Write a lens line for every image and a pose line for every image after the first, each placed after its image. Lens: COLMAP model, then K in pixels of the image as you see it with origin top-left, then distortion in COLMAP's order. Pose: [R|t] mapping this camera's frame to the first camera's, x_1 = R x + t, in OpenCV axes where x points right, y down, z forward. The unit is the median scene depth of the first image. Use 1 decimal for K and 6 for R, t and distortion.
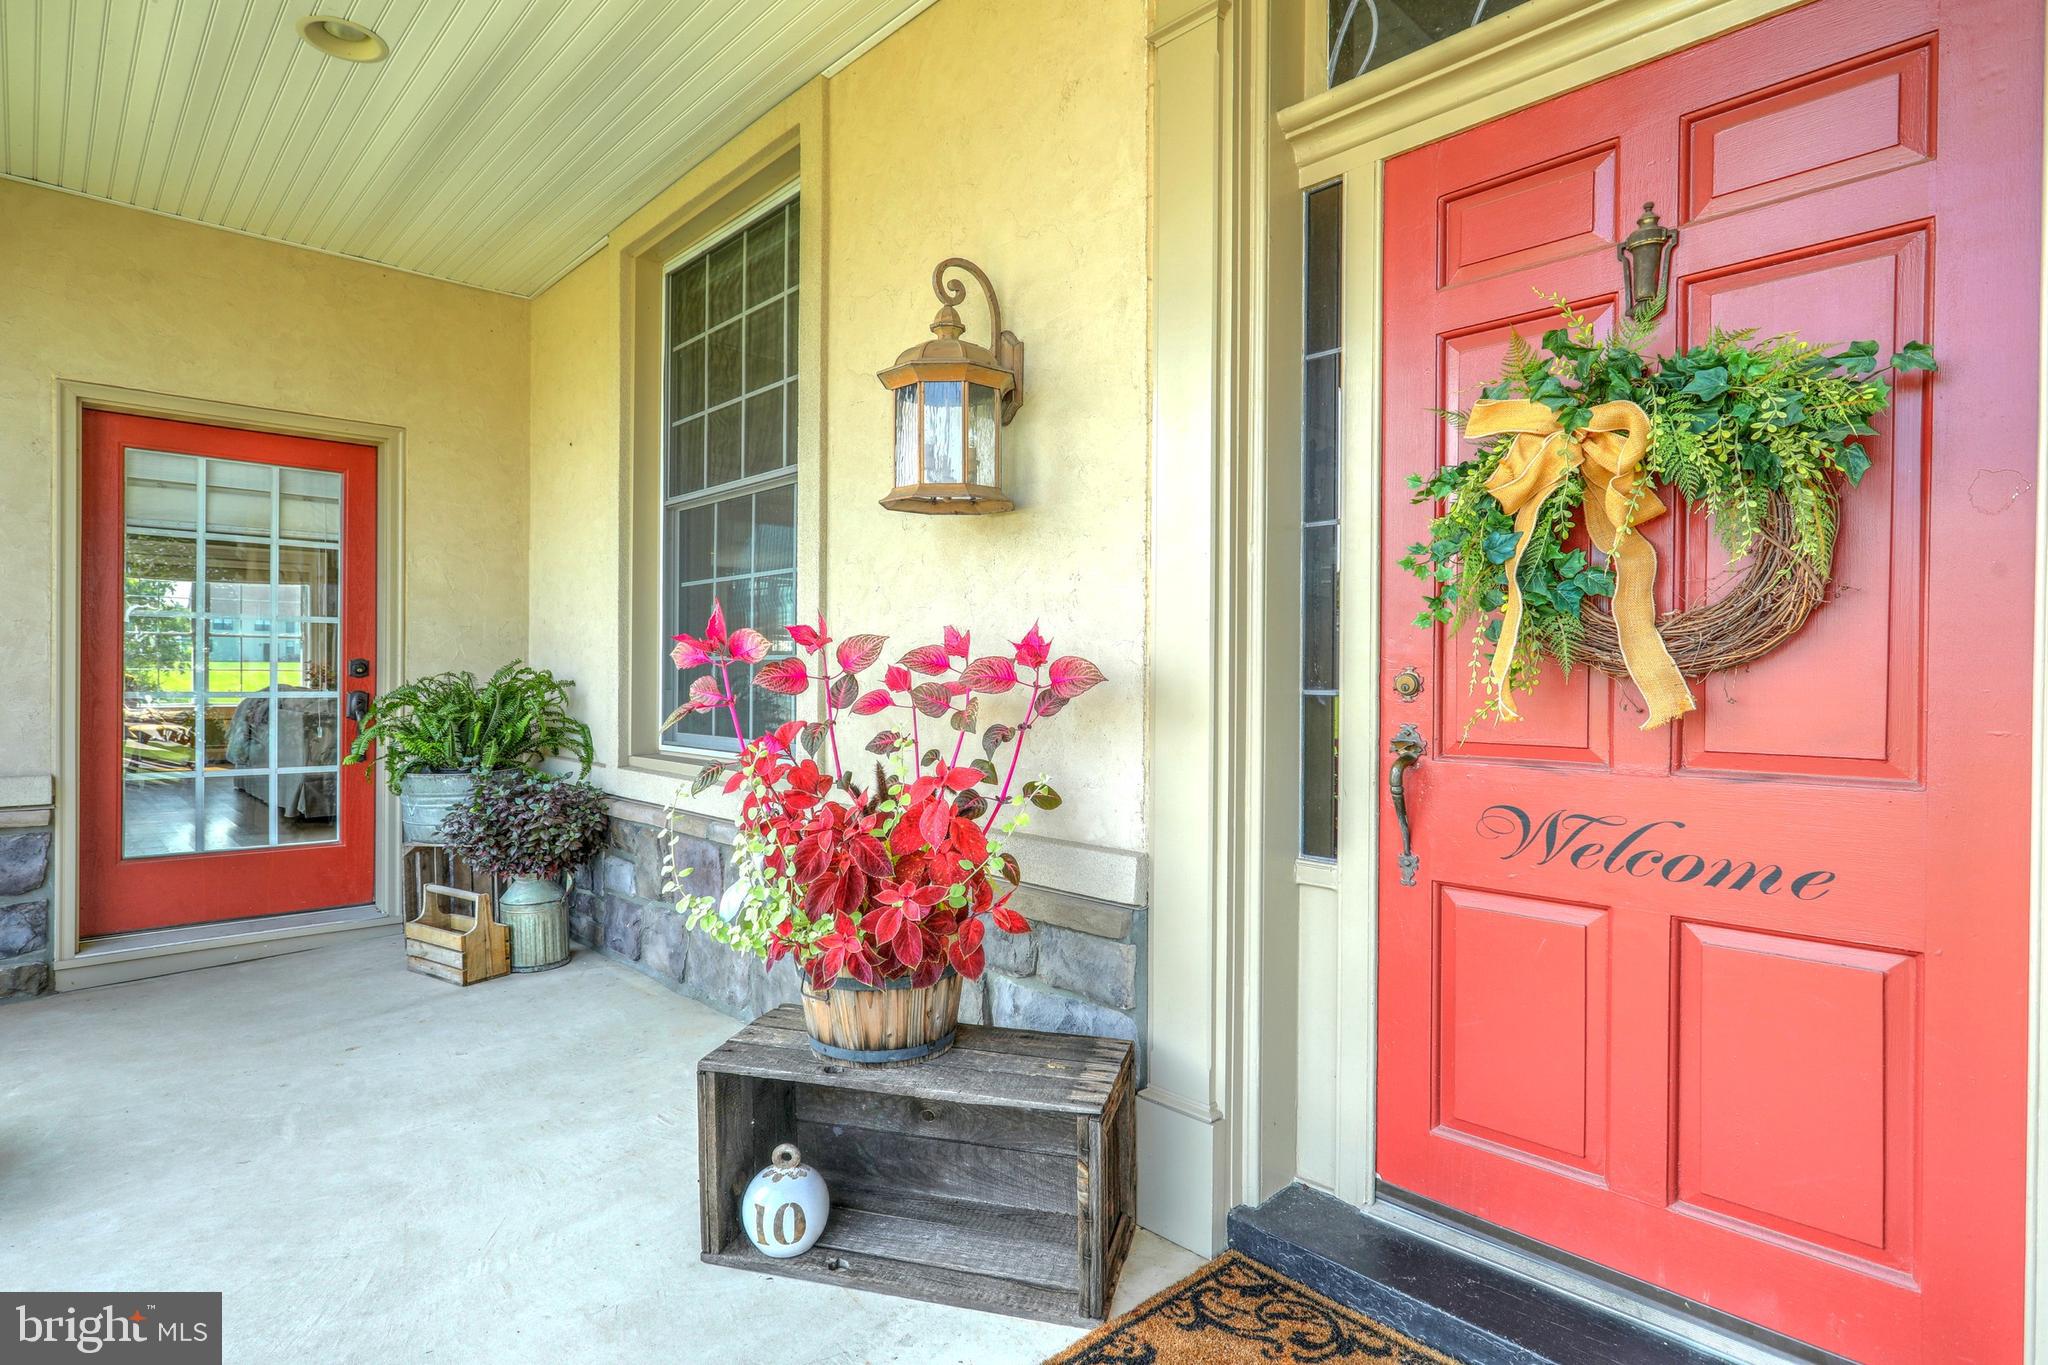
lens RADIAL K [[1078.0, 0, 1024.0], [0, 1078.0, 683.5], [0, 0, 1]] dist [0.000749, 0.001807]
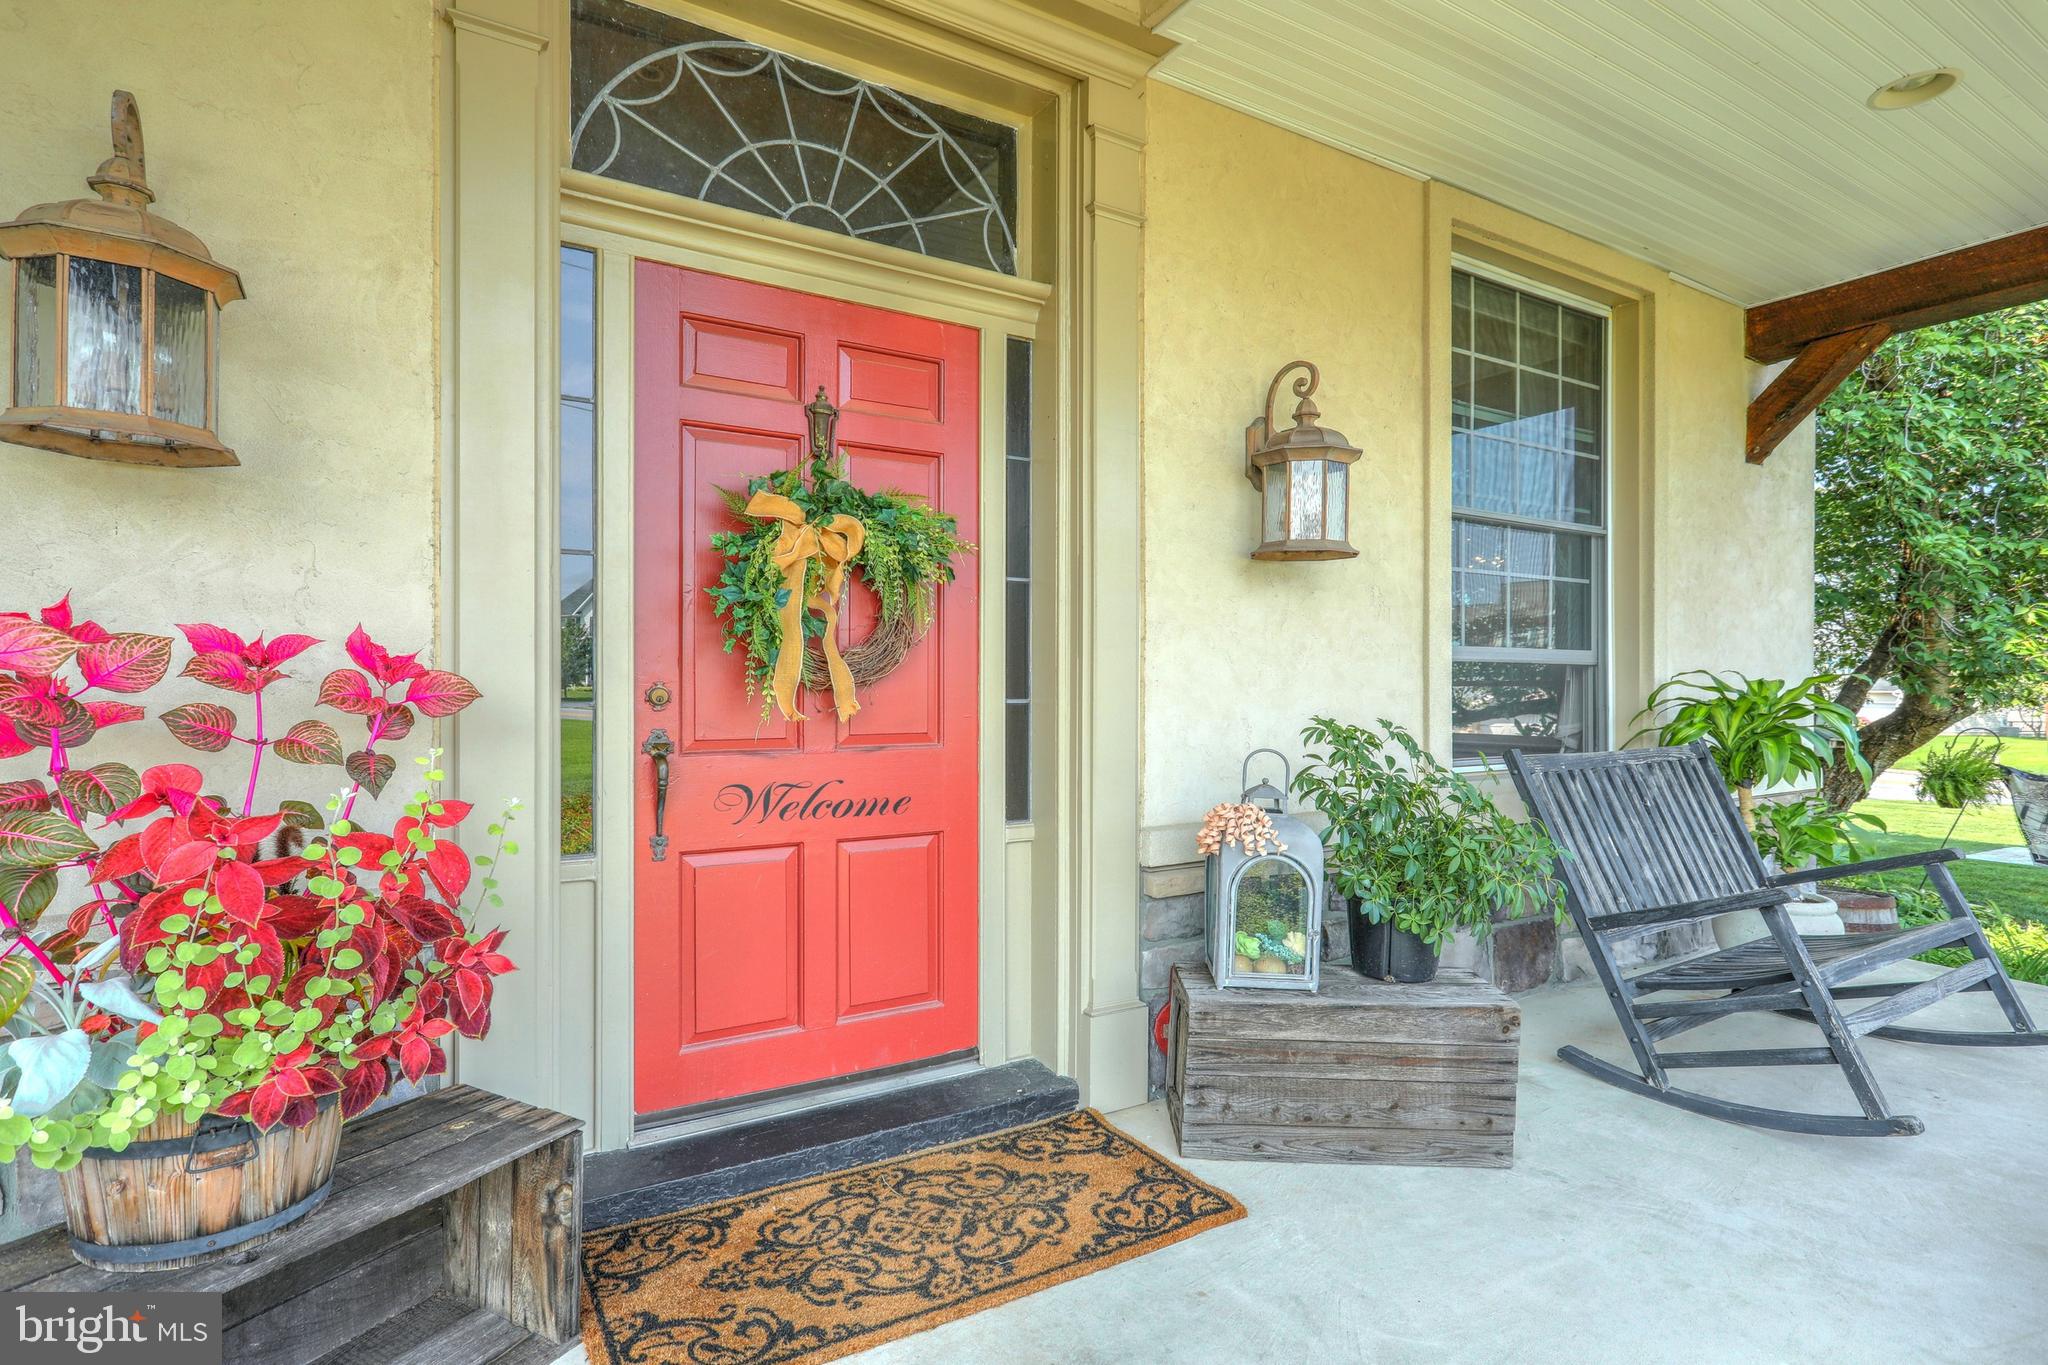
lens RADIAL K [[1078.0, 0, 1020.2], [0, 1078.0, 682.5], [0, 0, 1]] dist [0.000749, 0.001807]
pose [[0.183404, -0.000584, 0.983037, -0.838801], [0.008895, 0.999960, -0.001065, -0.010963], [-0.982997, 0.008939, 0.183402, 0.404854]]
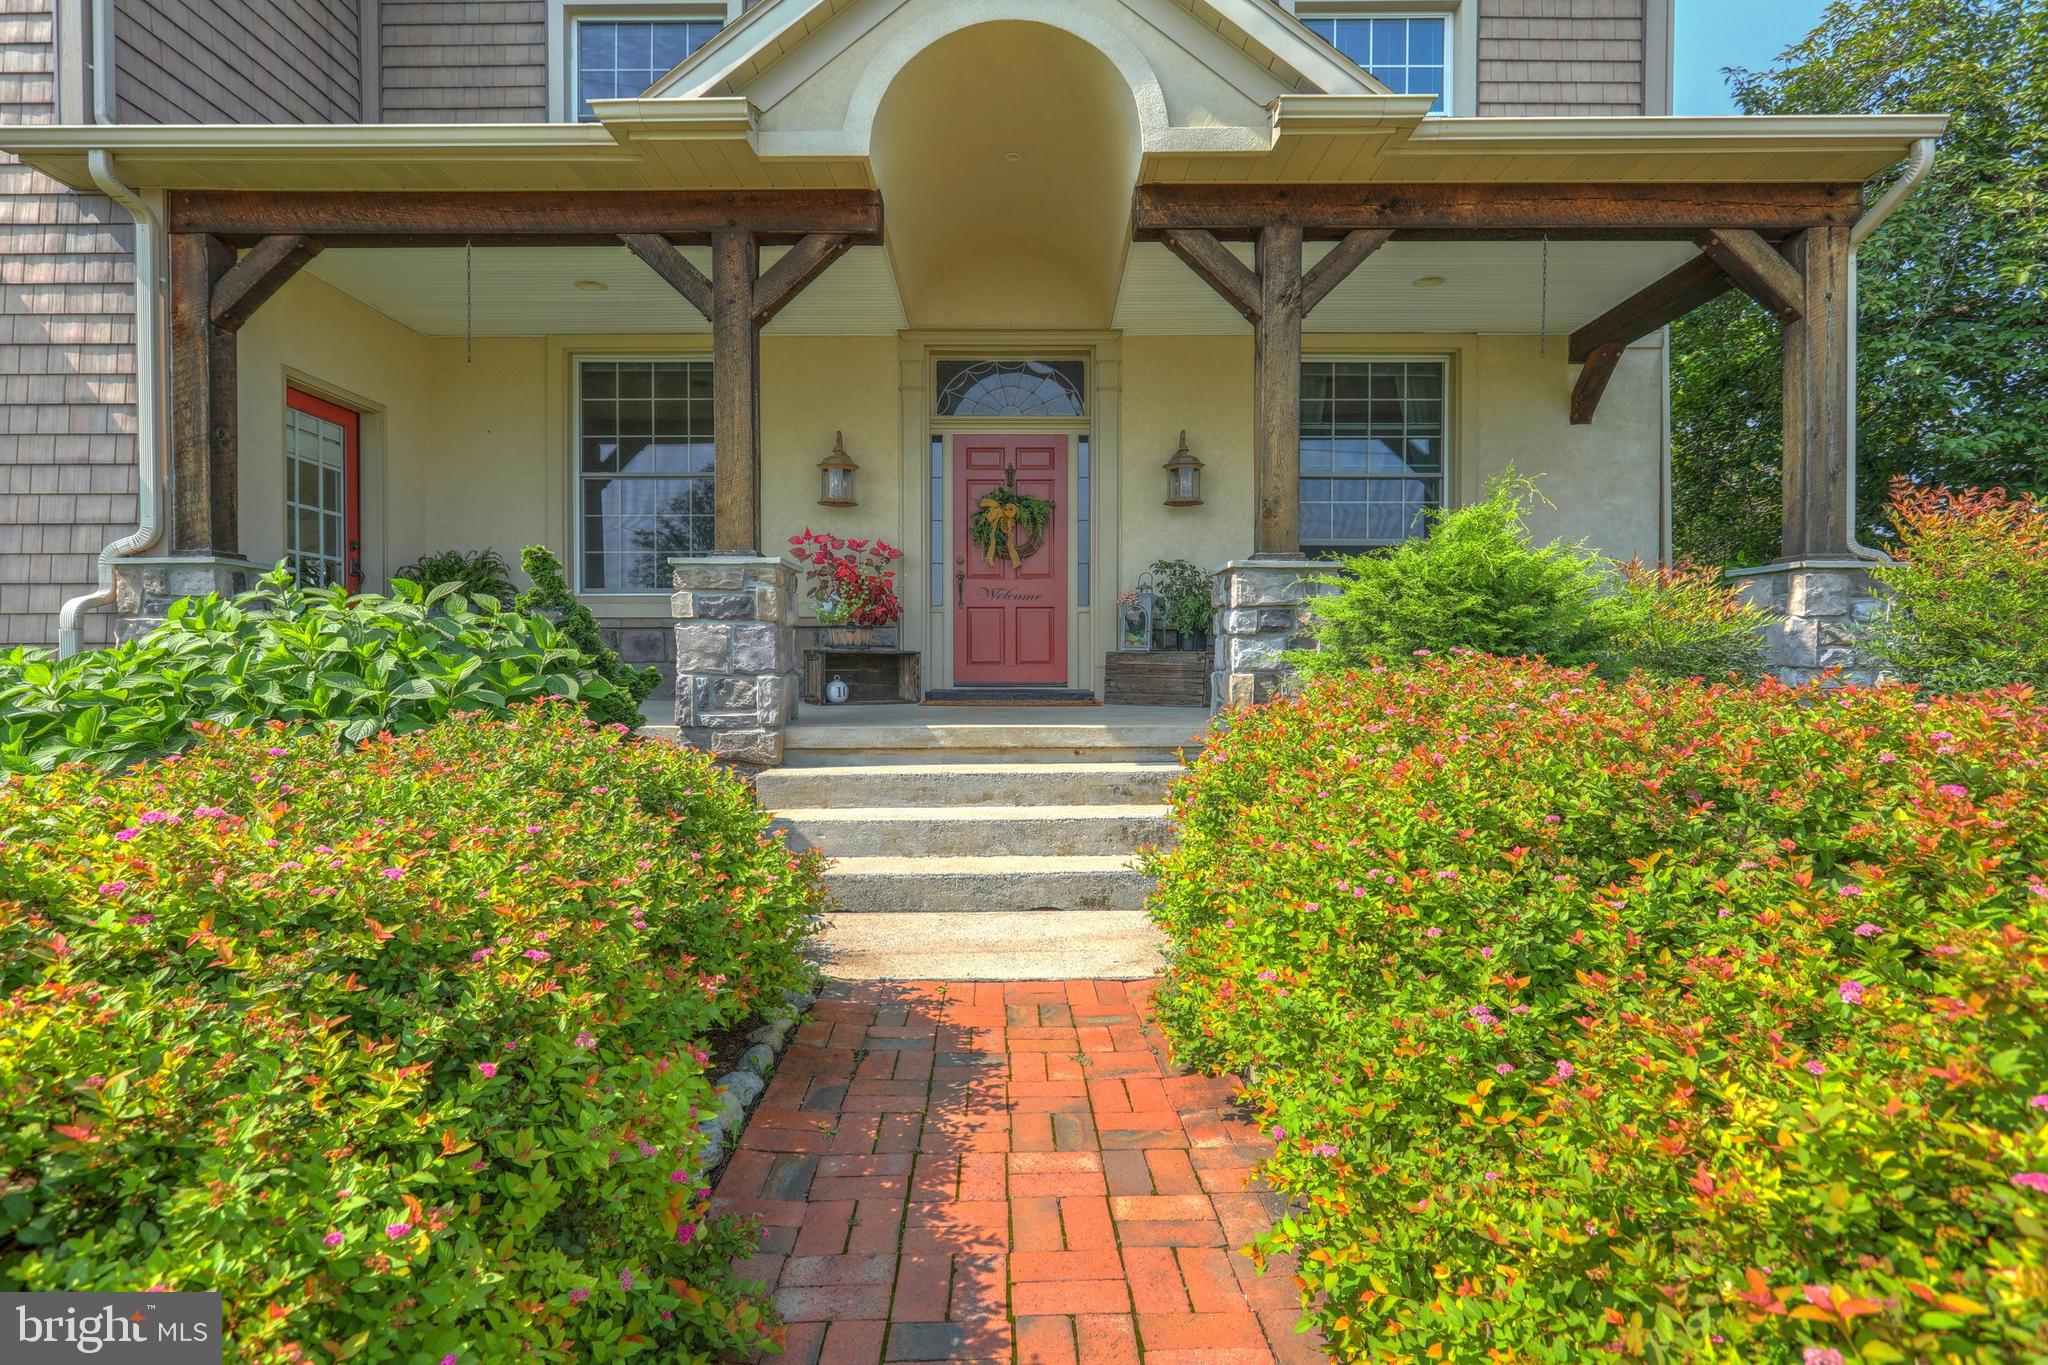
lens RADIAL K [[1078.0, 0, 1014.8], [0, 1078.0, 682.4], [0, 0, 1]] dist [0.000749, 0.001807]
pose [[0.681798, -0.011315, 0.731453, -2.832710], [0.007988, 0.999936, 0.008023, 0.485841], [-0.731497, 0.000373, 0.681844, -2.227526]]
